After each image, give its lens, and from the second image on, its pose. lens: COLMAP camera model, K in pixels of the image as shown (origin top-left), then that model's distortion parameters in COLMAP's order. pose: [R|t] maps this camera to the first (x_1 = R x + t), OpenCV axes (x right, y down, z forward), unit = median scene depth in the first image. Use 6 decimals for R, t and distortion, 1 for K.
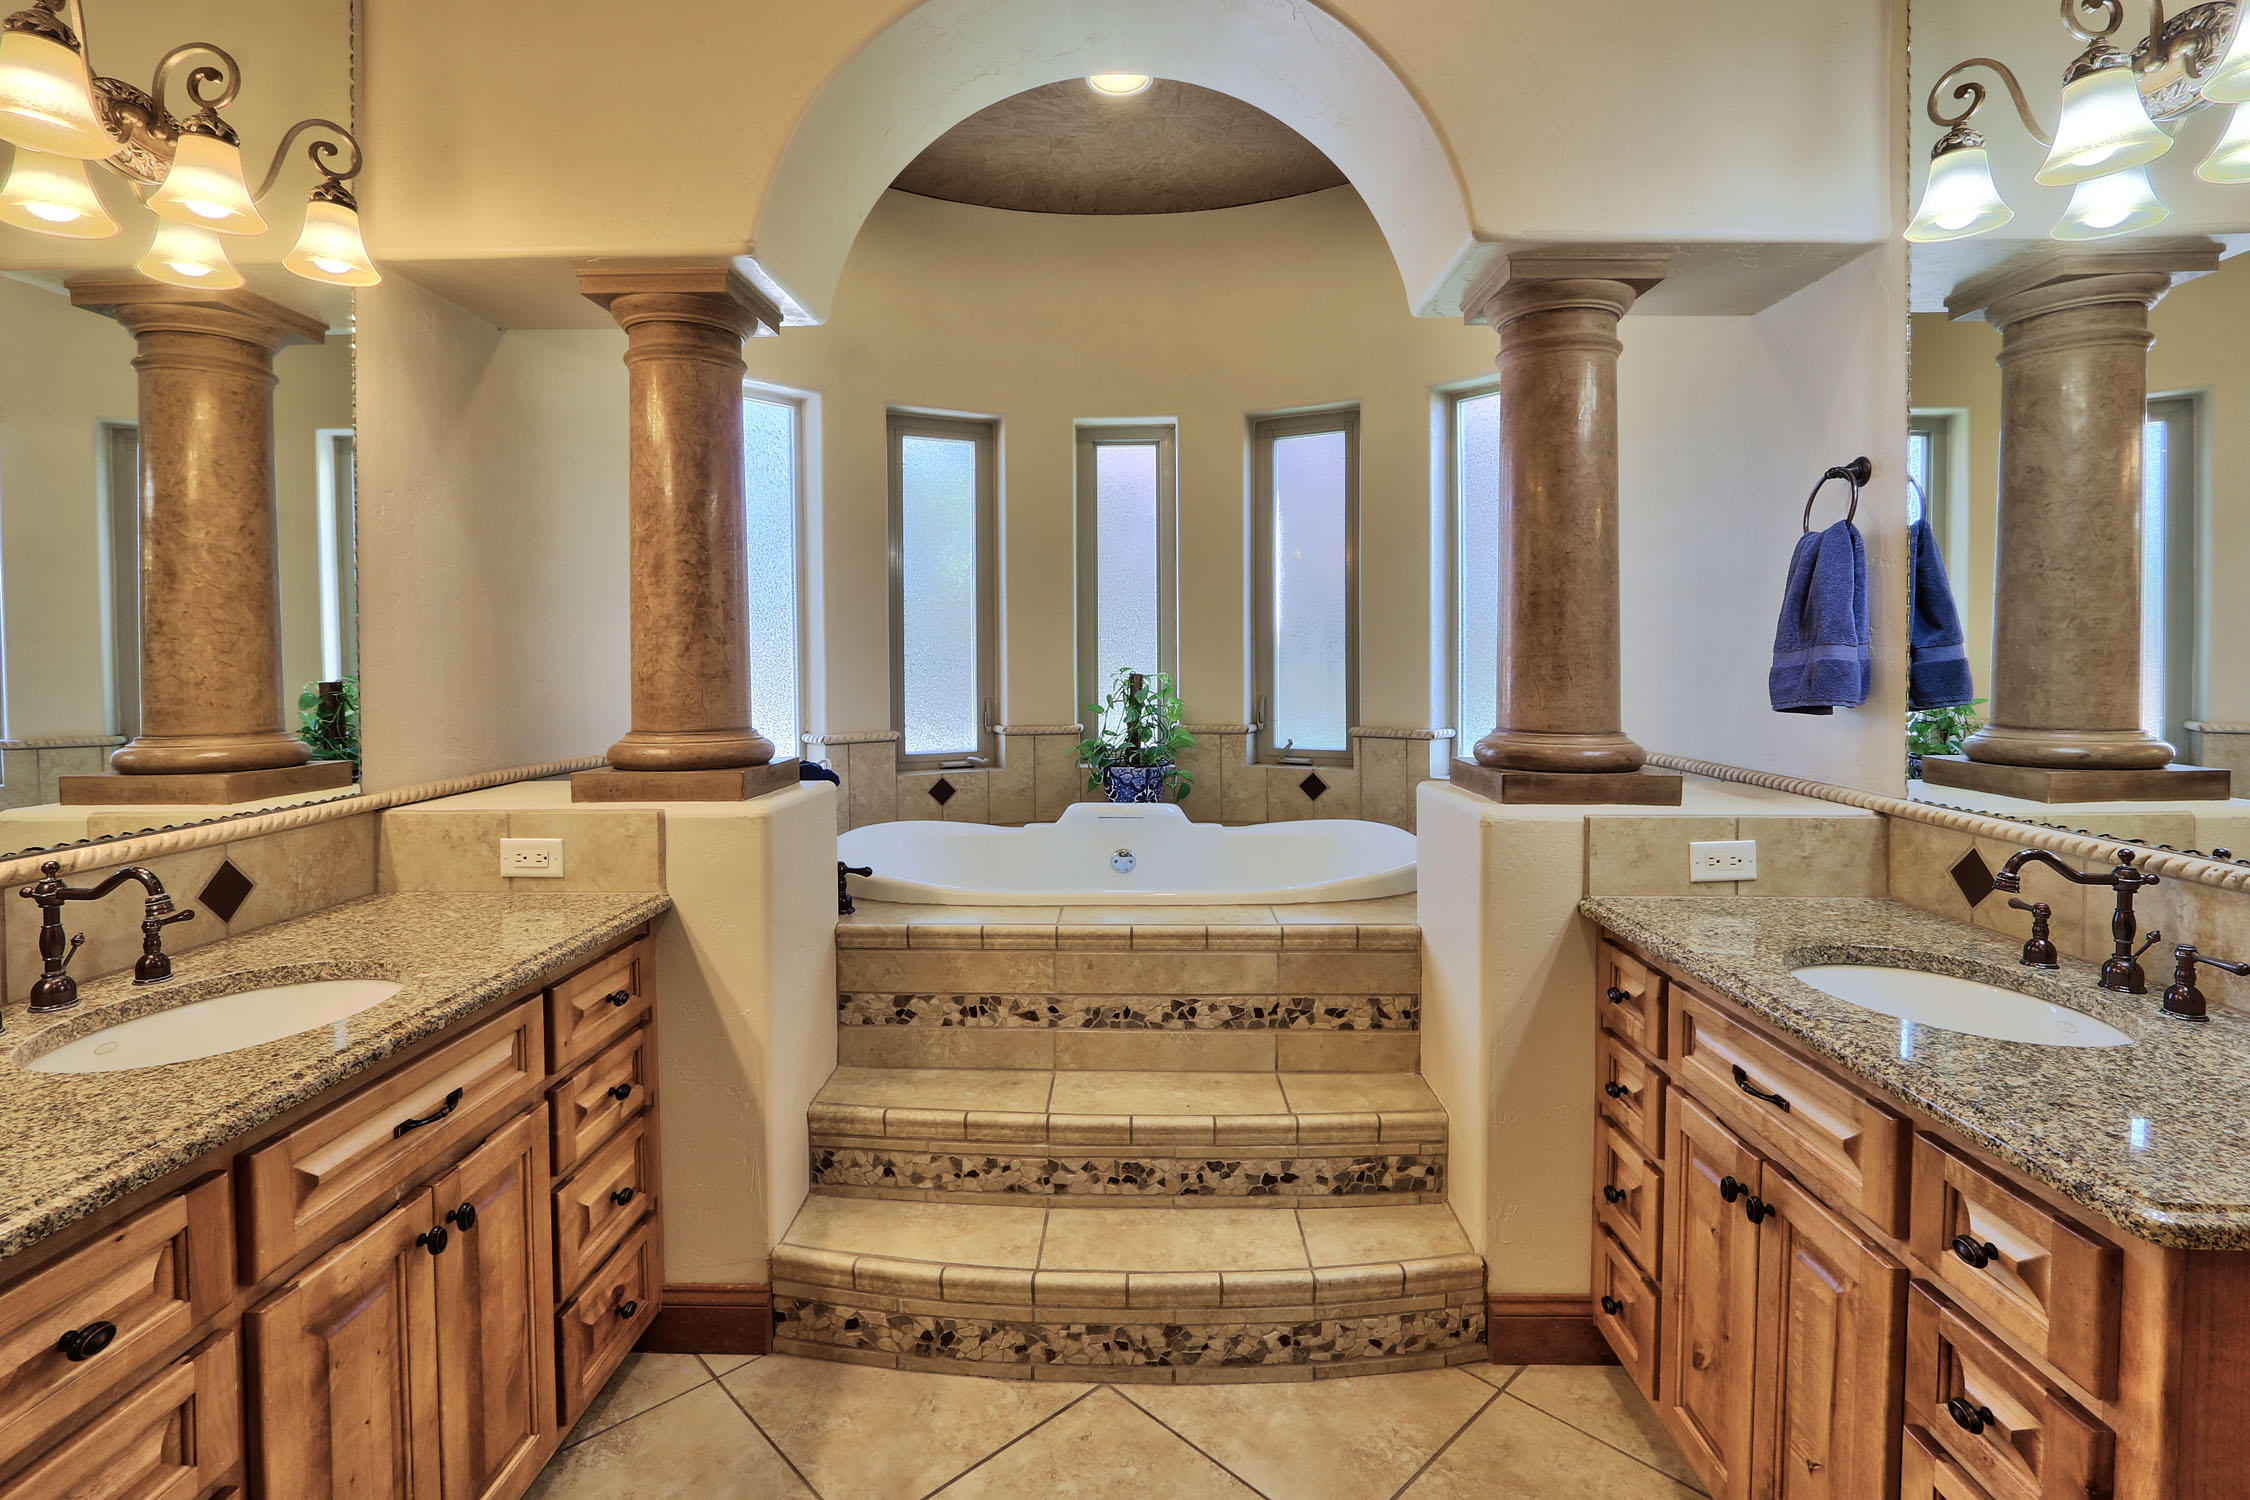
lens RADIAL K [[1106.9, 0, 1084.6], [0, 1106.9, 704.5], [0, 0, 1]] dist [-0.012660, 0.001894]
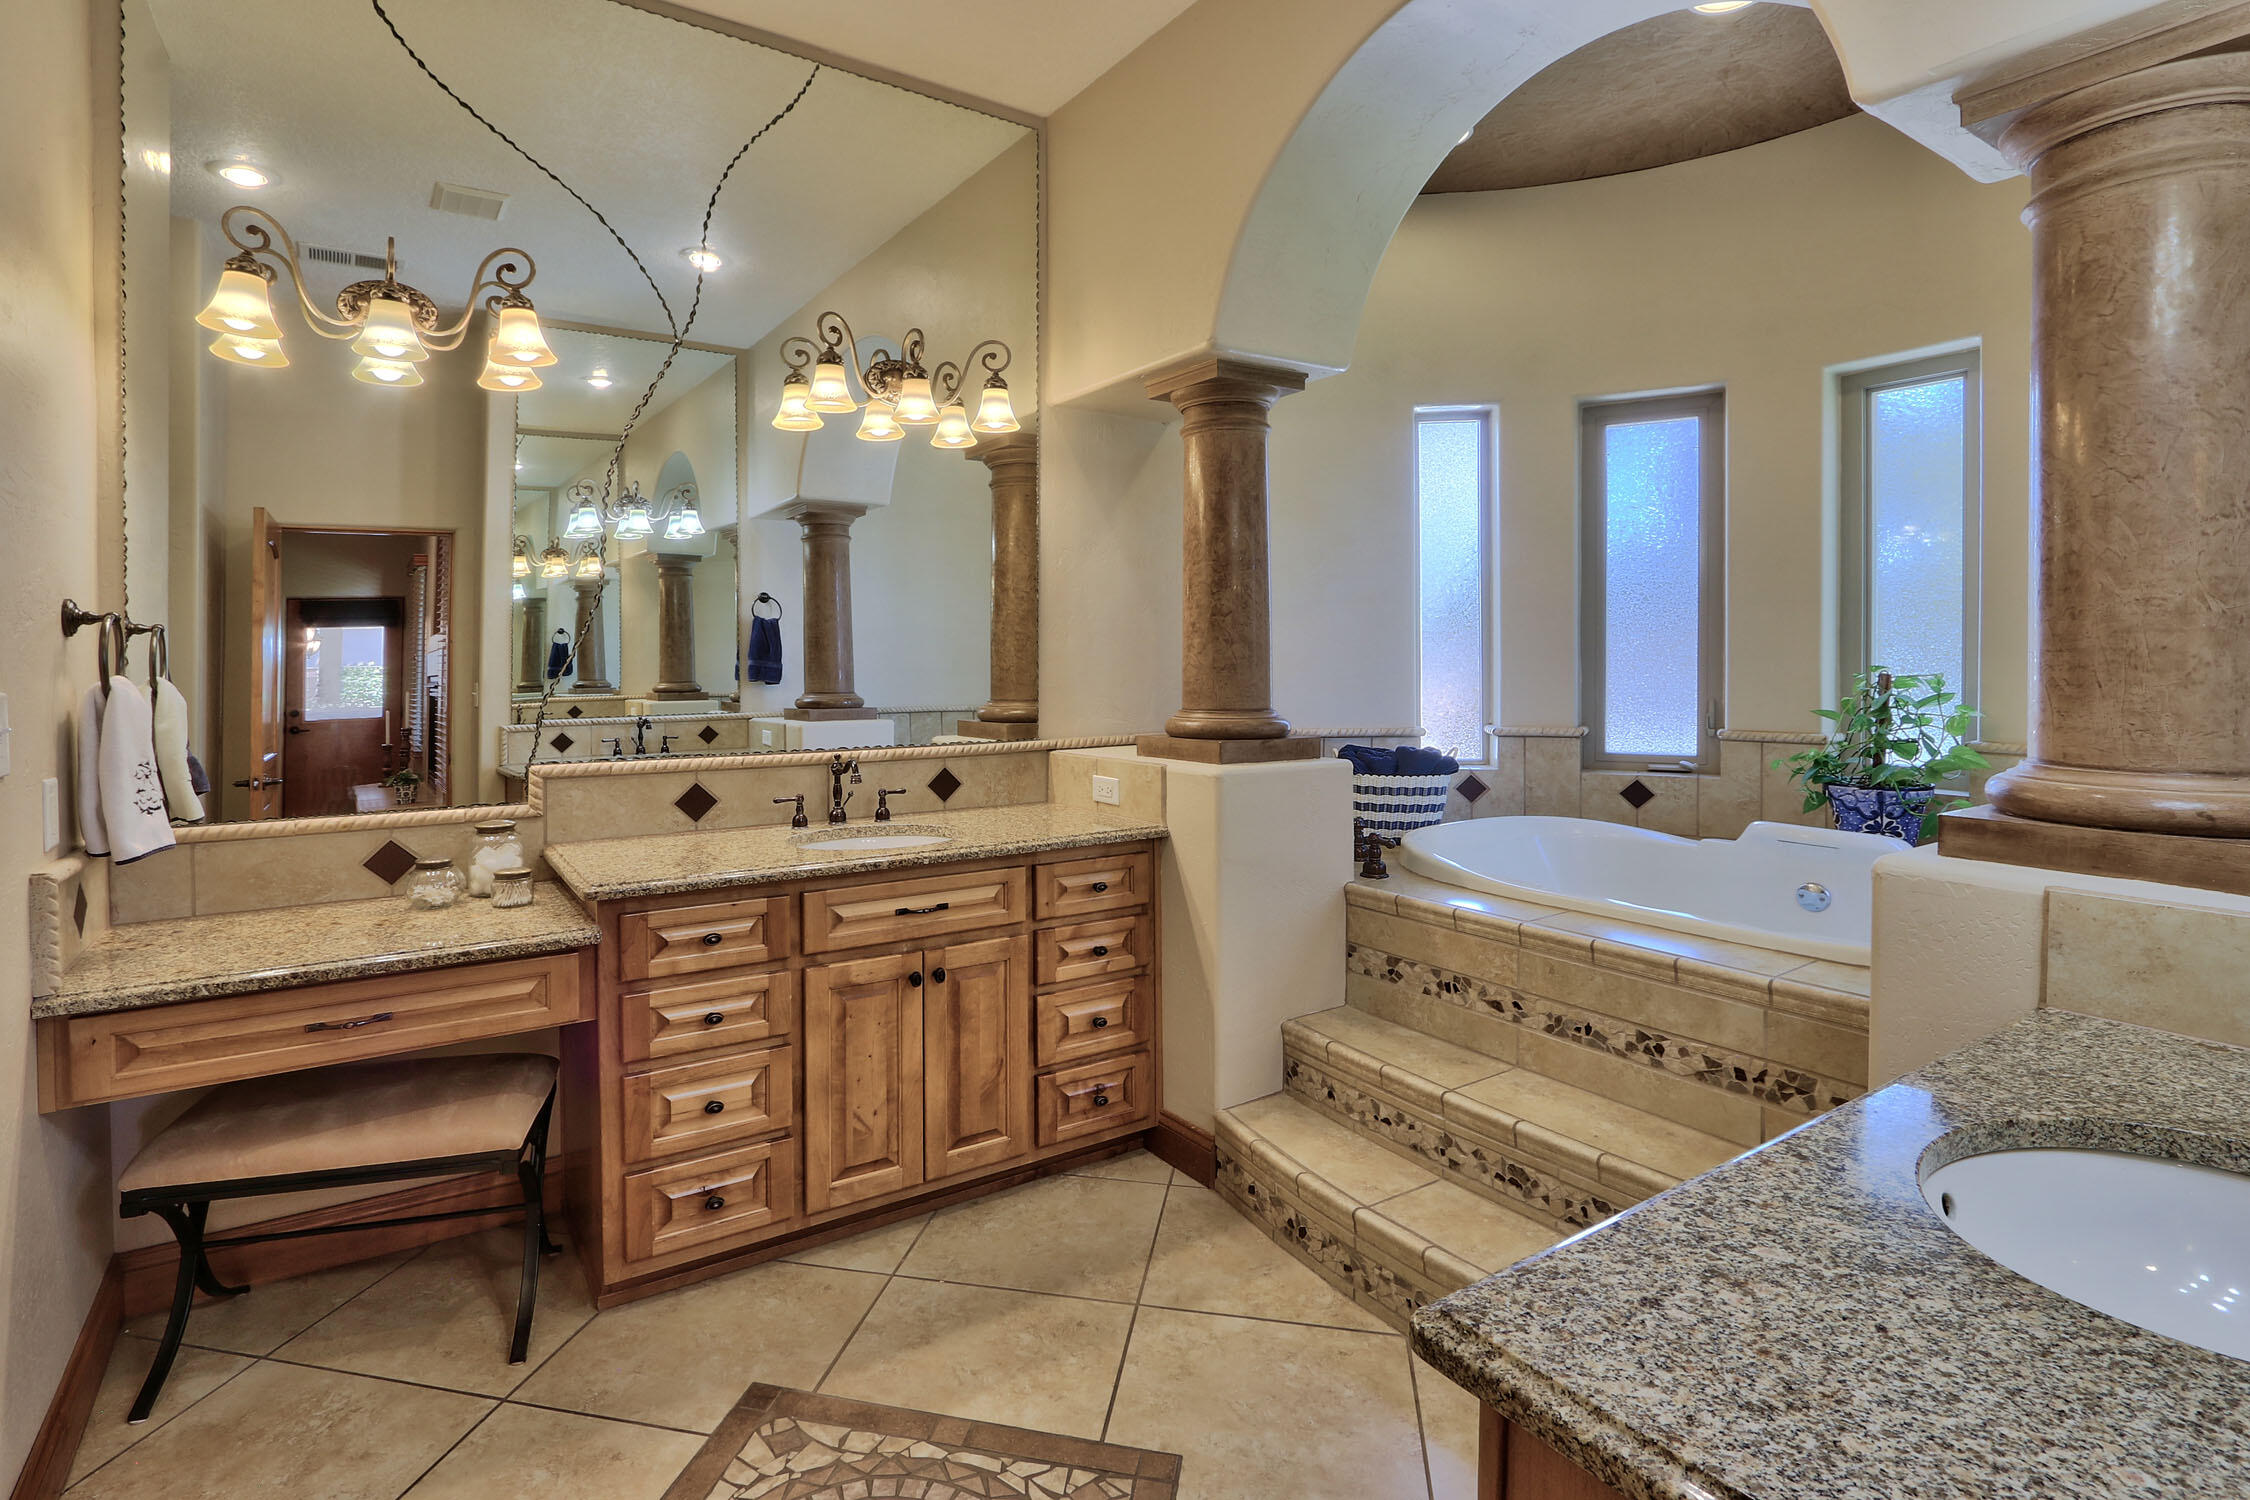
lens RADIAL K [[1106.9, 0, 1084.6], [0, 1106.9, 704.5], [0, 0, 1]] dist [-0.012660, 0.001894]
pose [[0.561731, 0.036397, -0.826519, 0.626678], [-0.031832, 0.999243, 0.022369, -0.007031], [0.826707, 0.013744, 0.562465, 0.121831]]
